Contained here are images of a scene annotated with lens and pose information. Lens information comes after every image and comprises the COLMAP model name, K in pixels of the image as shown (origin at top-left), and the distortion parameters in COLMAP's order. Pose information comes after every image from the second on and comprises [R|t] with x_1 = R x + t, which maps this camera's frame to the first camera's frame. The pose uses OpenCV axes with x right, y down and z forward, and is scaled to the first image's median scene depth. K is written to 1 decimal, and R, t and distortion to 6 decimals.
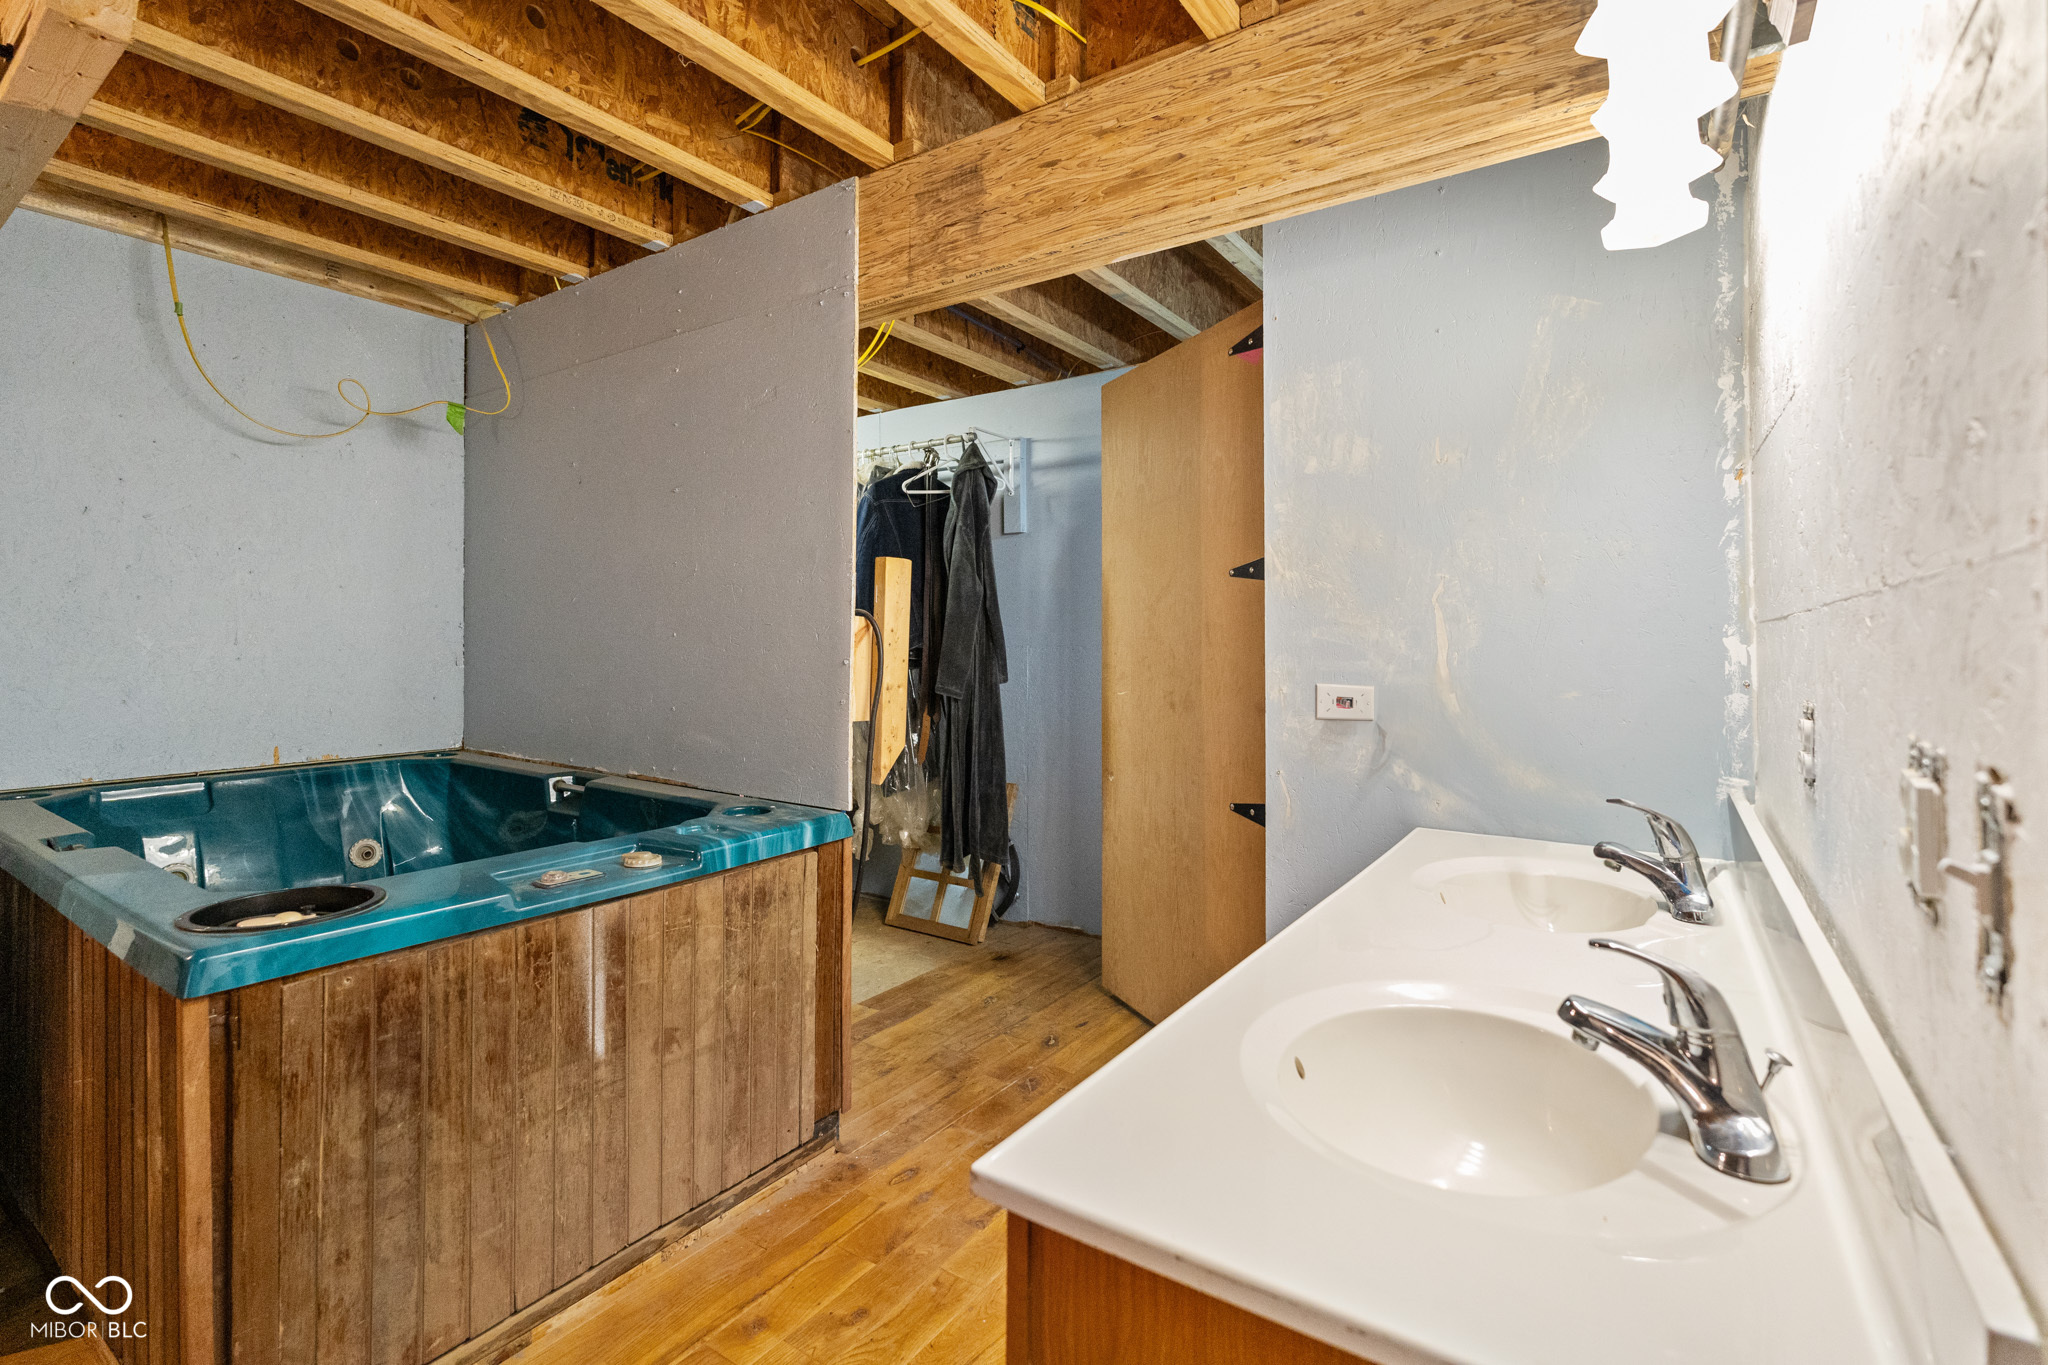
lens RADIAL K [[928.7, 0, 1020.0], [0, 928.7, 609.7], [0, 0, 1]] dist [-0.000004, 0.000058]
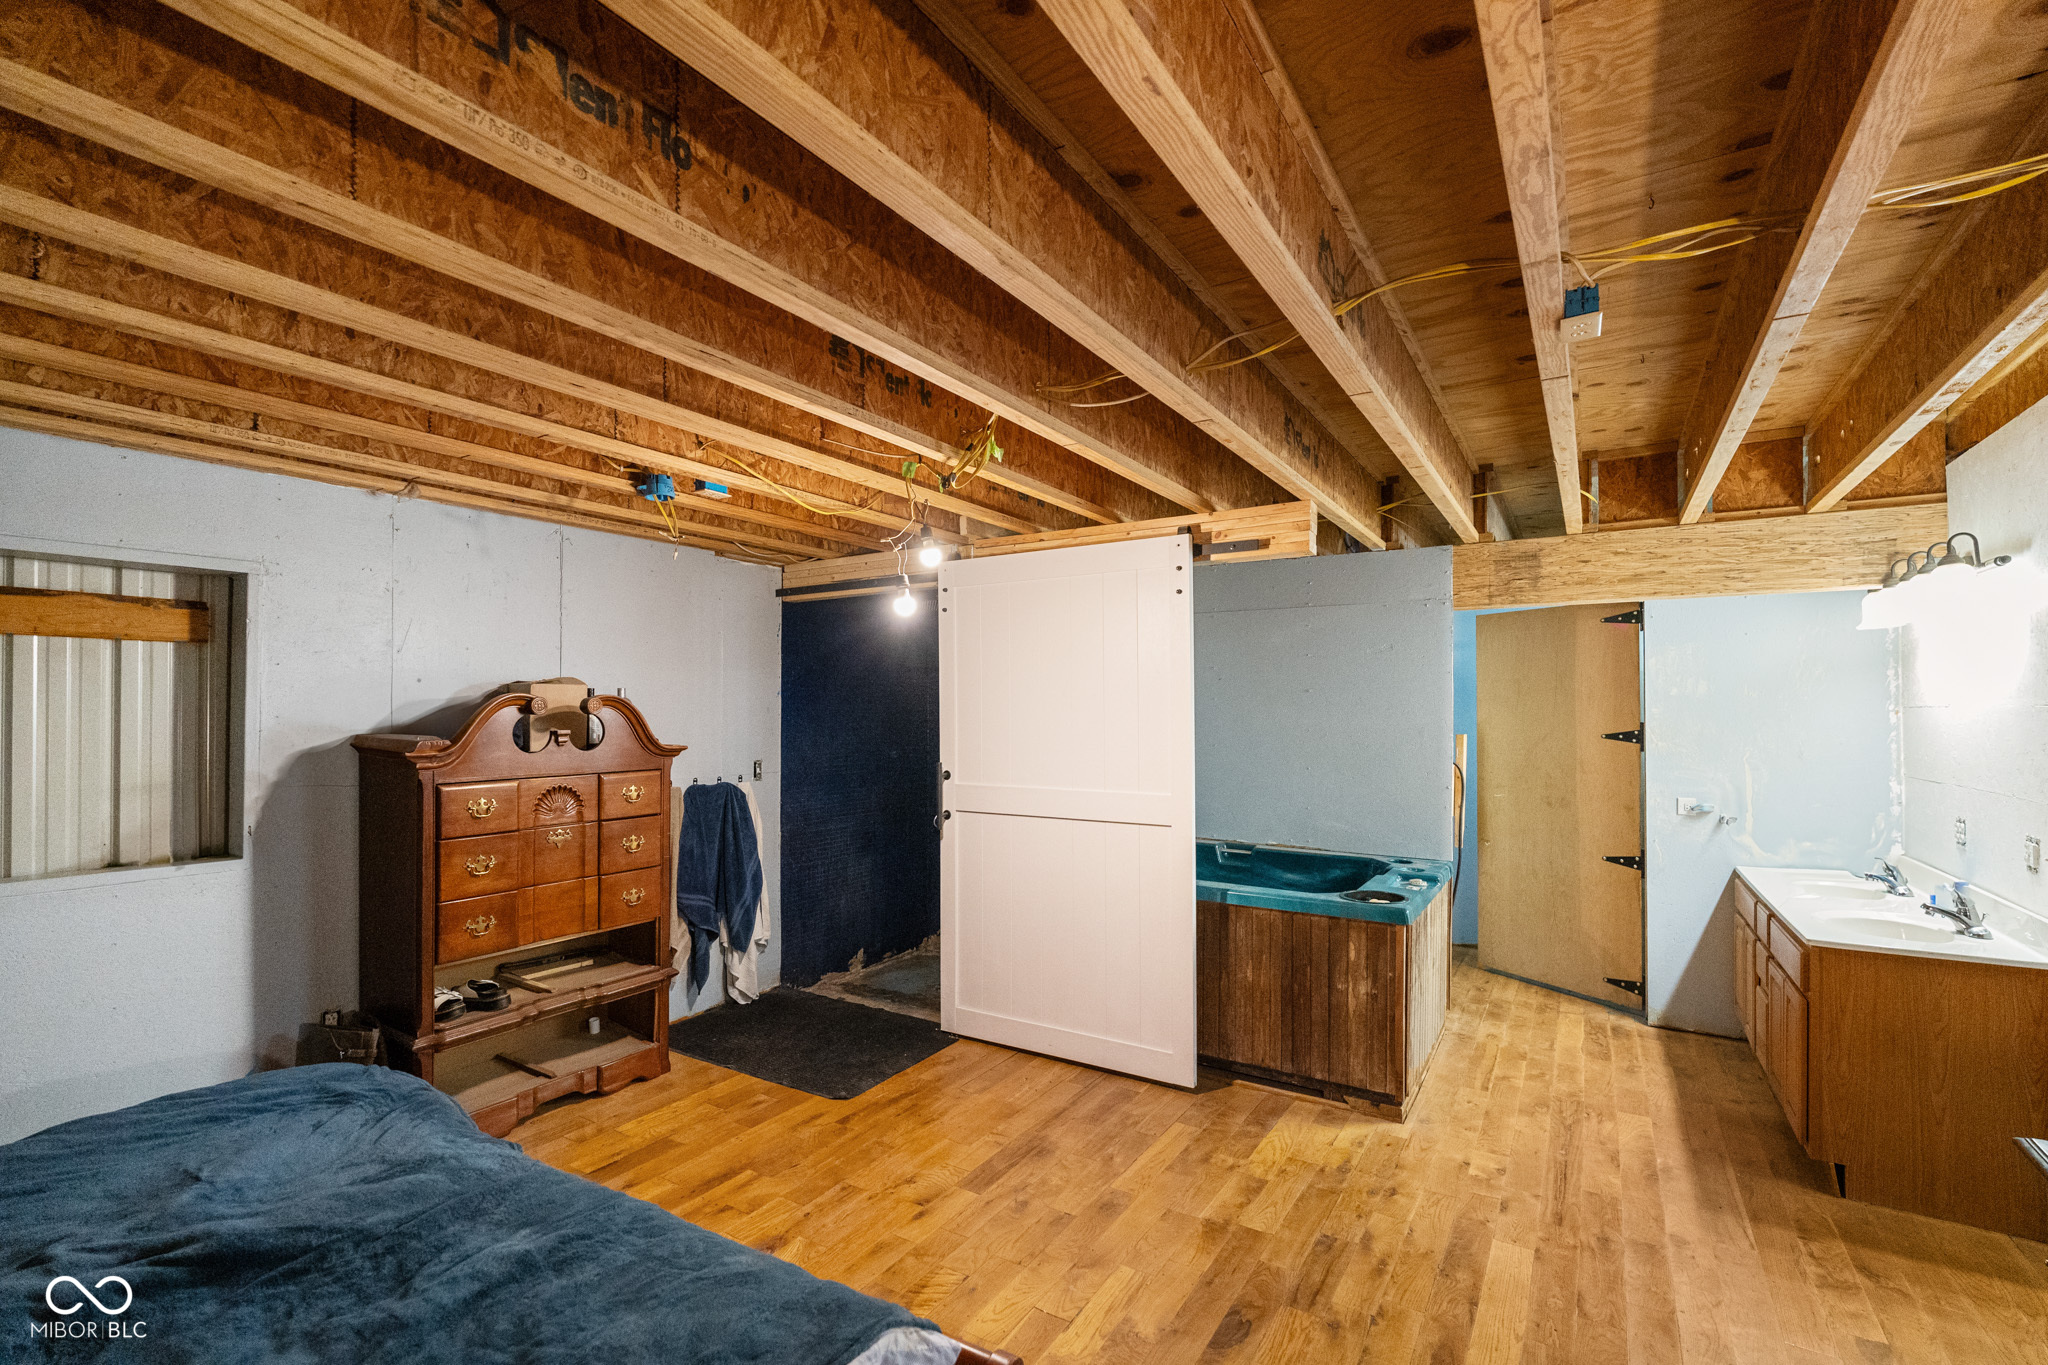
lens RADIAL K [[921.9, 0, 1024.0], [0, 921.9, 682.5], [0, 0, 1]] dist [0.002986, 0.000004]
pose [[0.998341, 0.000514, 0.057578, -1.494953], [-0.000884, 0.999979, 0.006401, -0.224869], [-0.057574, -0.006441, 0.998320, -1.152616]]
